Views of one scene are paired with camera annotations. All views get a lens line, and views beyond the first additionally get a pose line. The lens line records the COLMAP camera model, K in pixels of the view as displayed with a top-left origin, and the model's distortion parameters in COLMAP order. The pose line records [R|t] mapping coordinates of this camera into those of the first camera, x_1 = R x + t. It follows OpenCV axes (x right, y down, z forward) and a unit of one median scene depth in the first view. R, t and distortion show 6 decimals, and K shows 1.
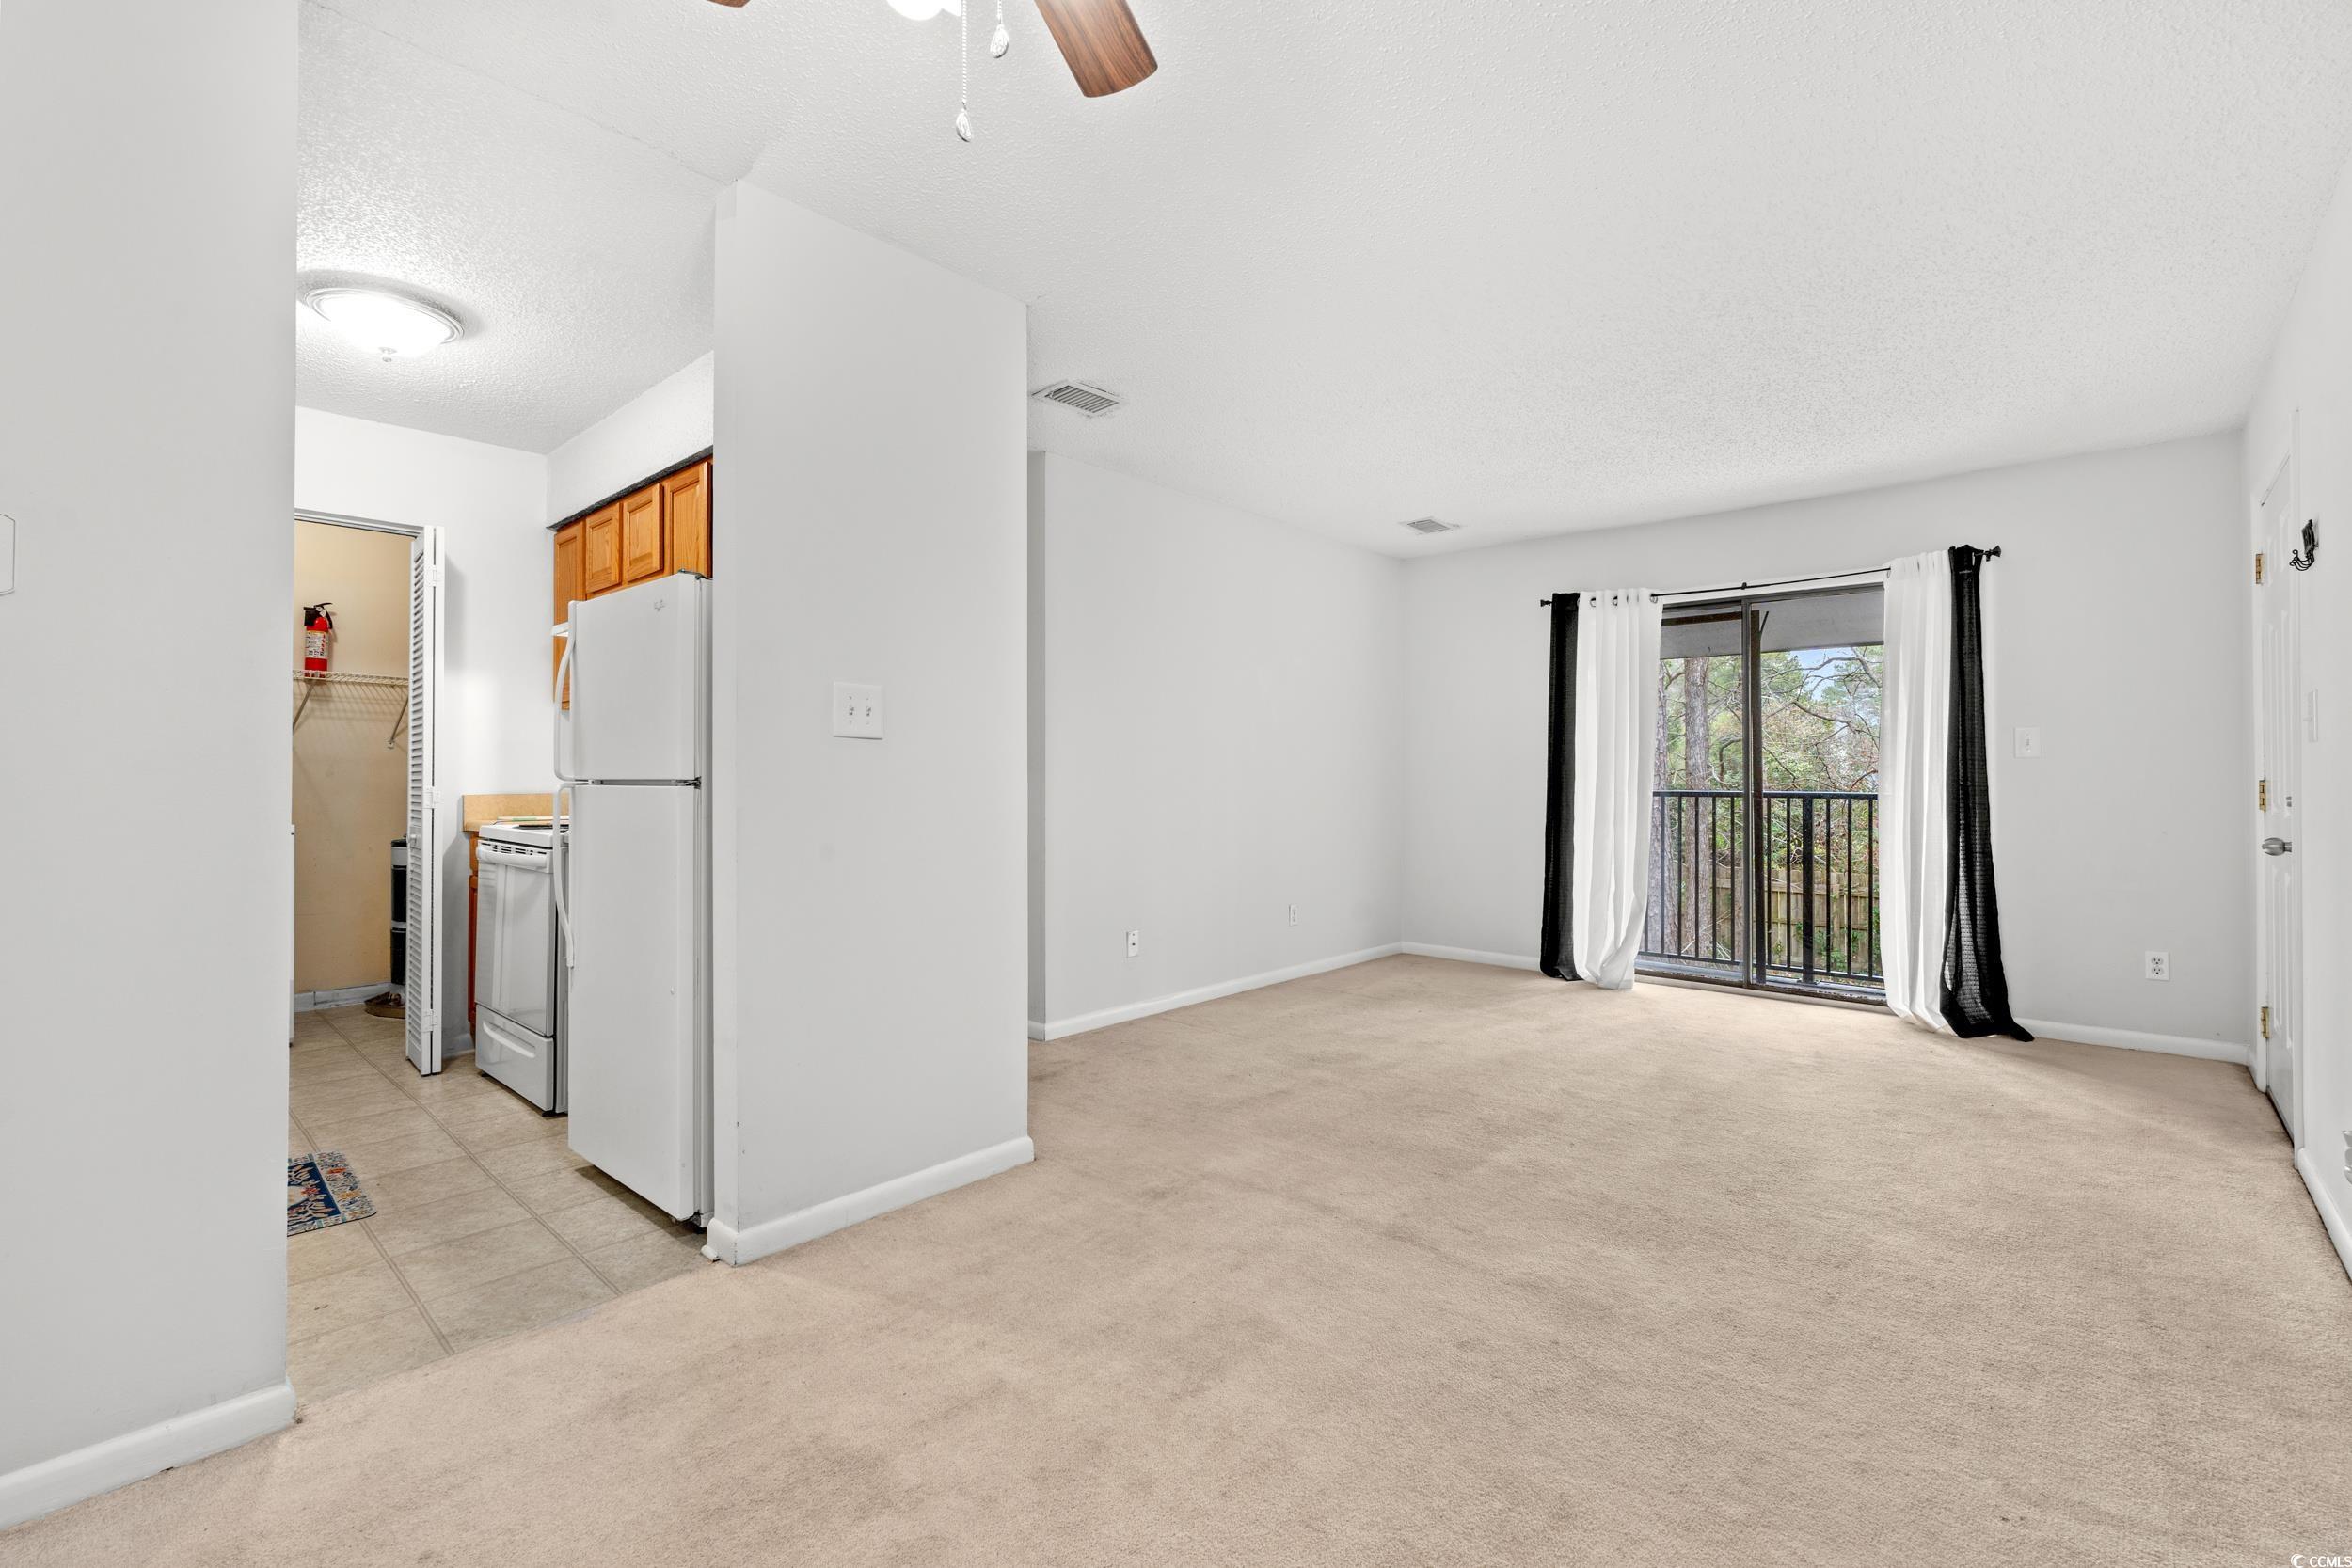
lens RADIAL K [[1036.9, 0, 1179.5], [0, 1036.9, 773.1], [0, 0, 1]] dist [-0.013010, -0.000118]
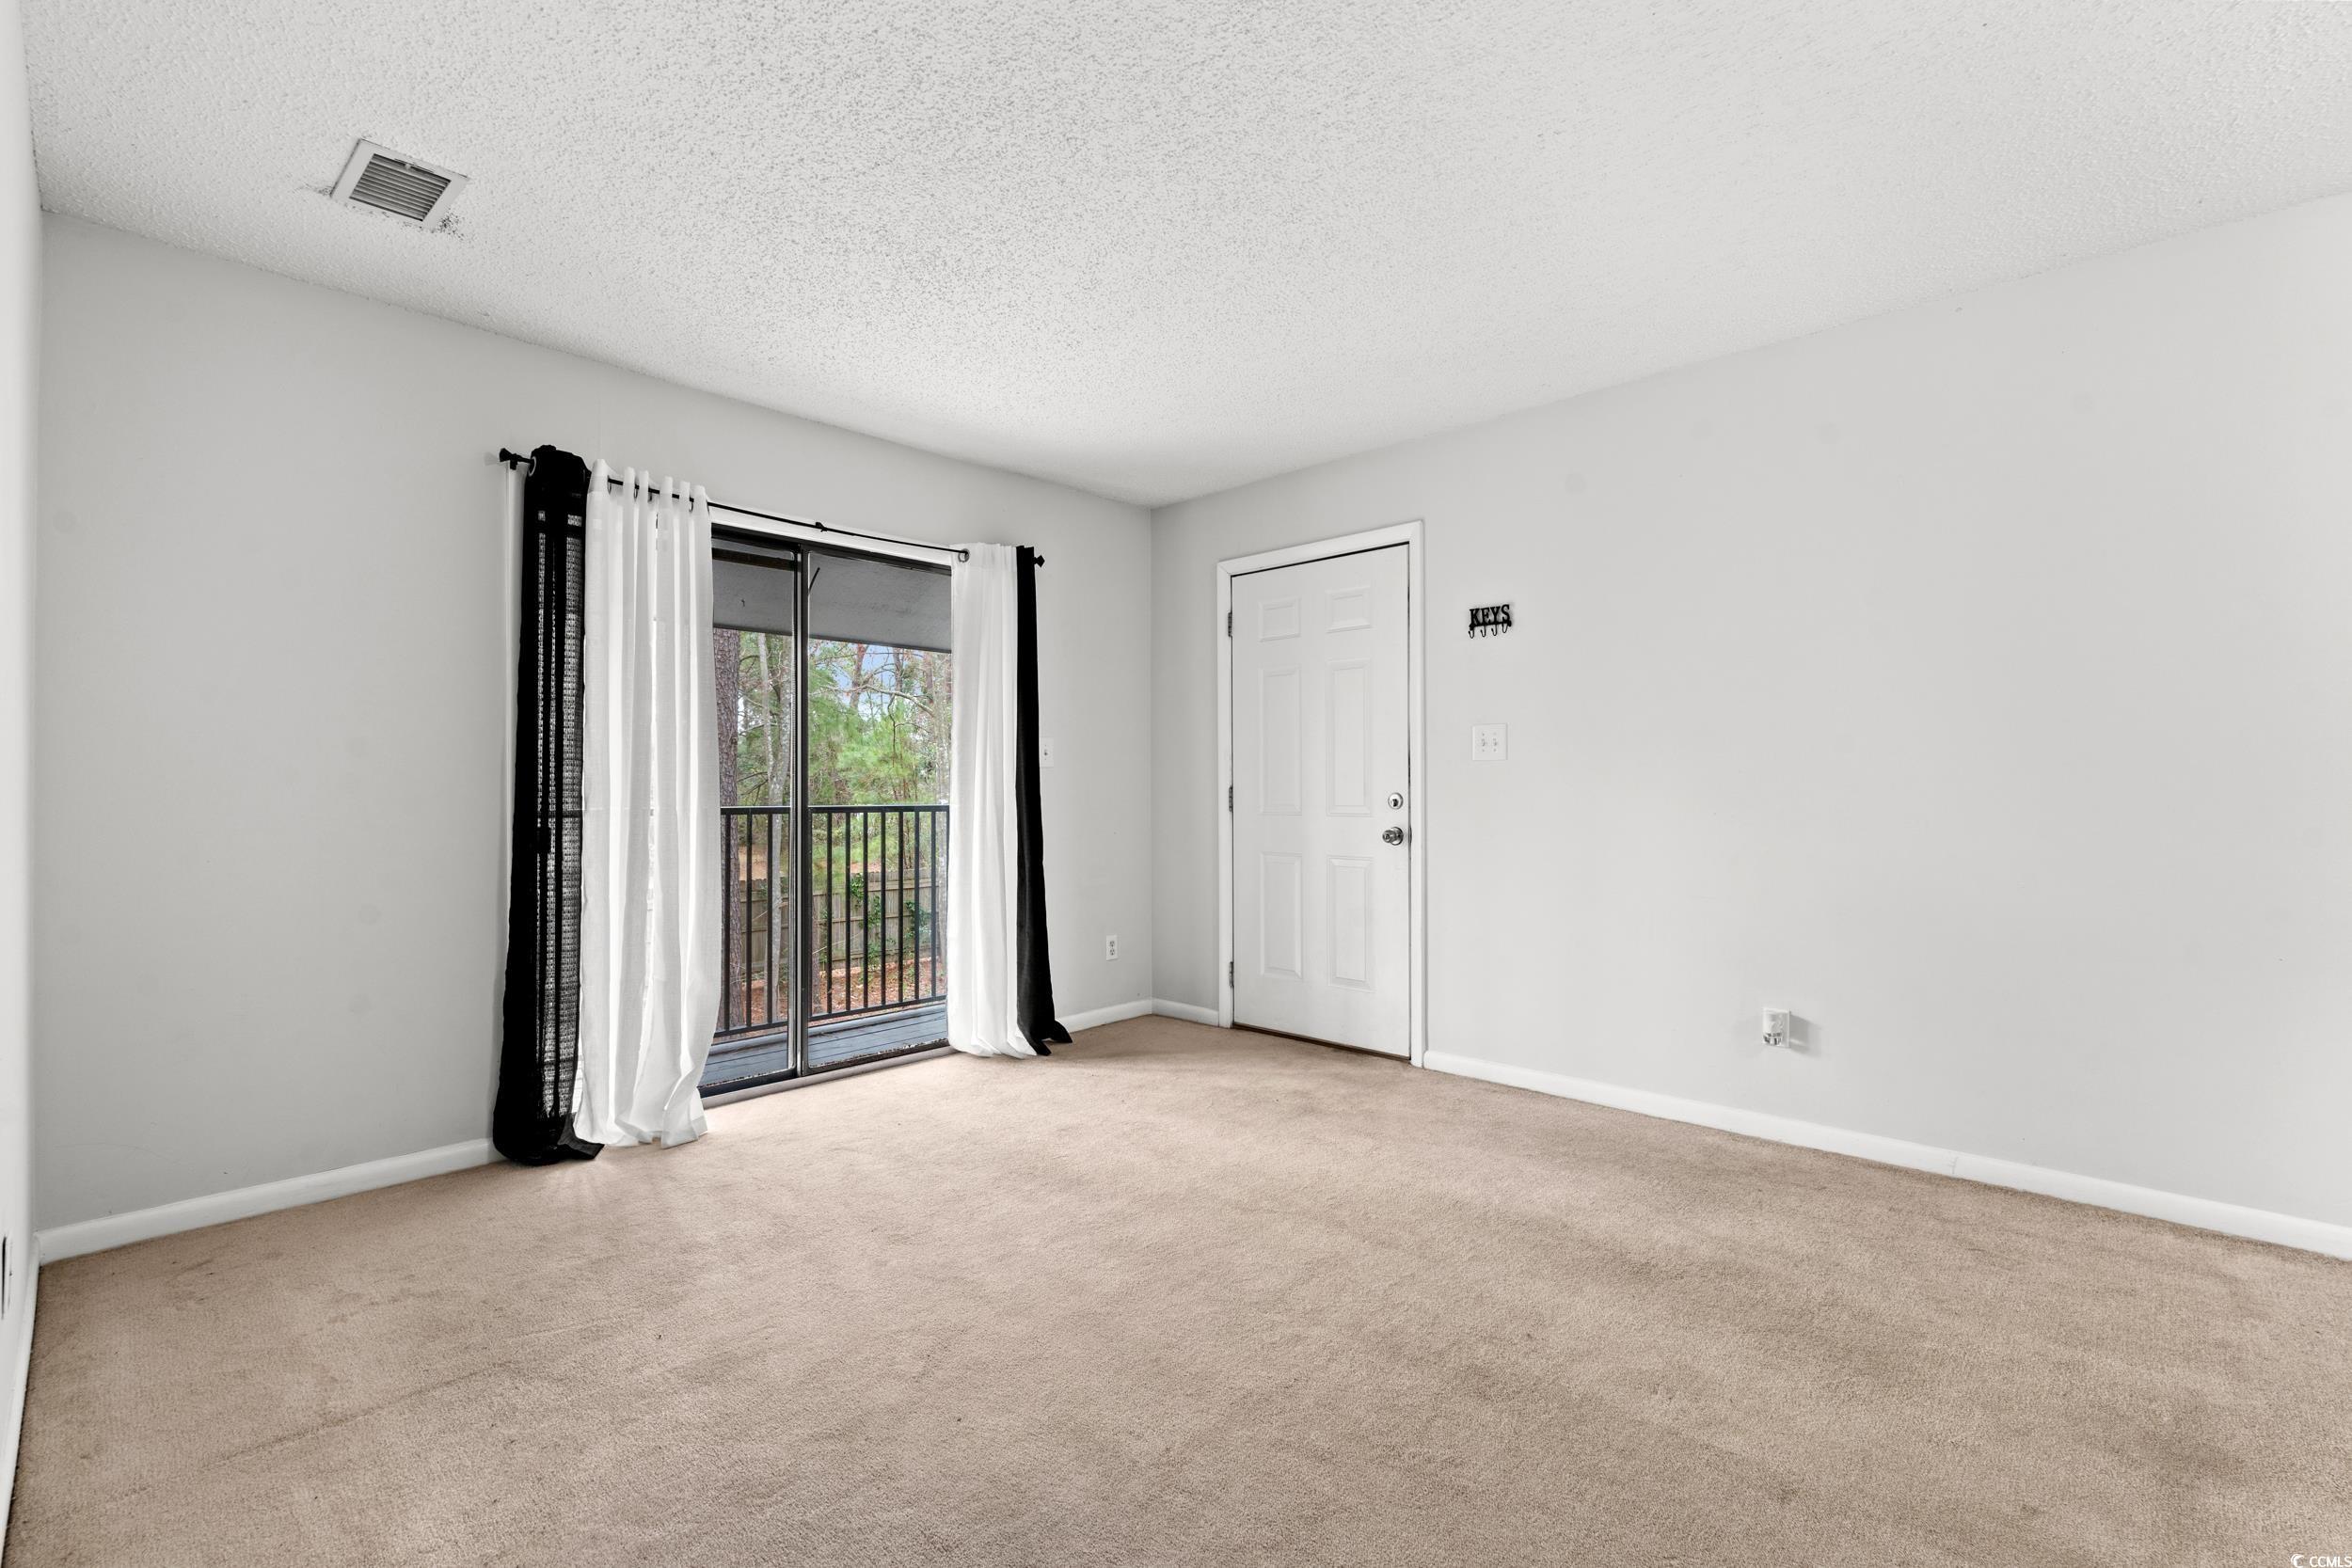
lens RADIAL K [[1026.7, 0, 1173.6], [0, 1026.7, 764.8], [0, 0, 1]] dist [-0.000186, -0.000106]
pose [[0.028247, 0.020170, 0.999397, -0.210893], [0.000028, 0.999796, -0.020179, 0.003373], [-0.999601, 0.000598, 0.028240, 0.869310]]
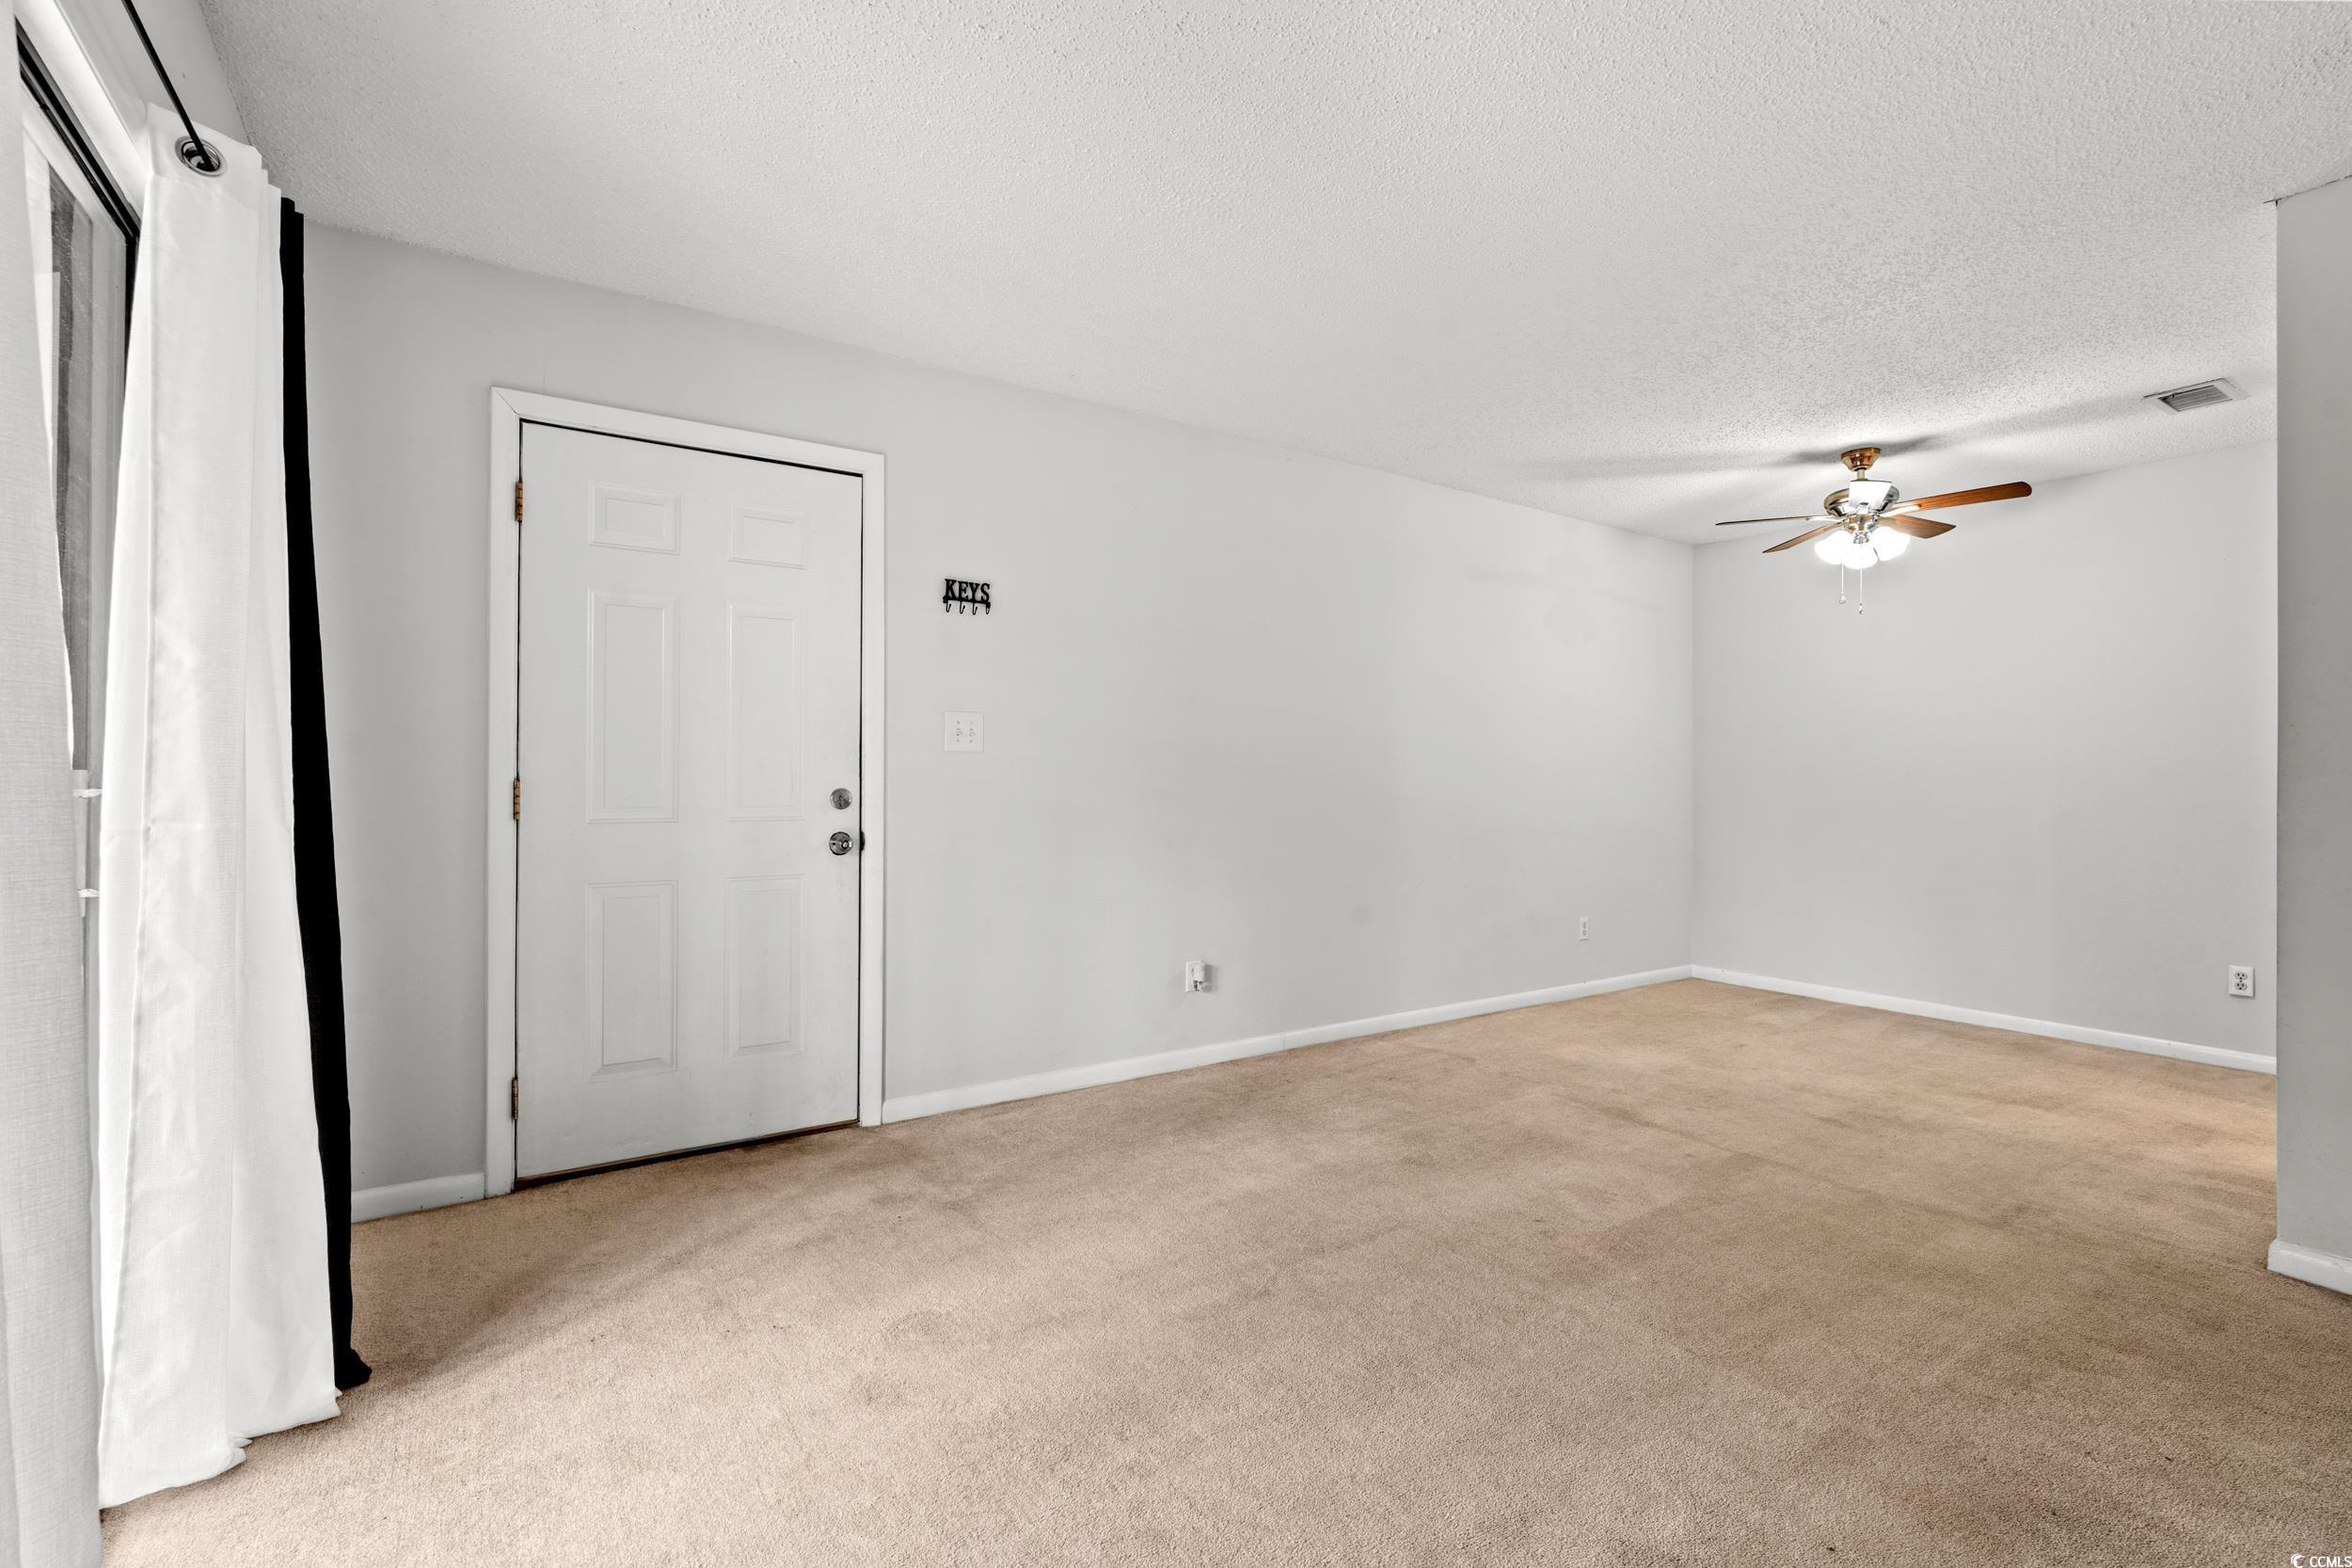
lens RADIAL K [[1038.8, 0, 1158.1], [0, 1038.8, 772.0], [0, 0, 1]] dist [-0.007090, -0.000127]
pose [[-0.966154, -0.005079, 0.257916, 0.334653], [-0.007113, 0.999951, -0.006953, 0.001278], [-0.257867, -0.008552, -0.966142, 1.363893]]
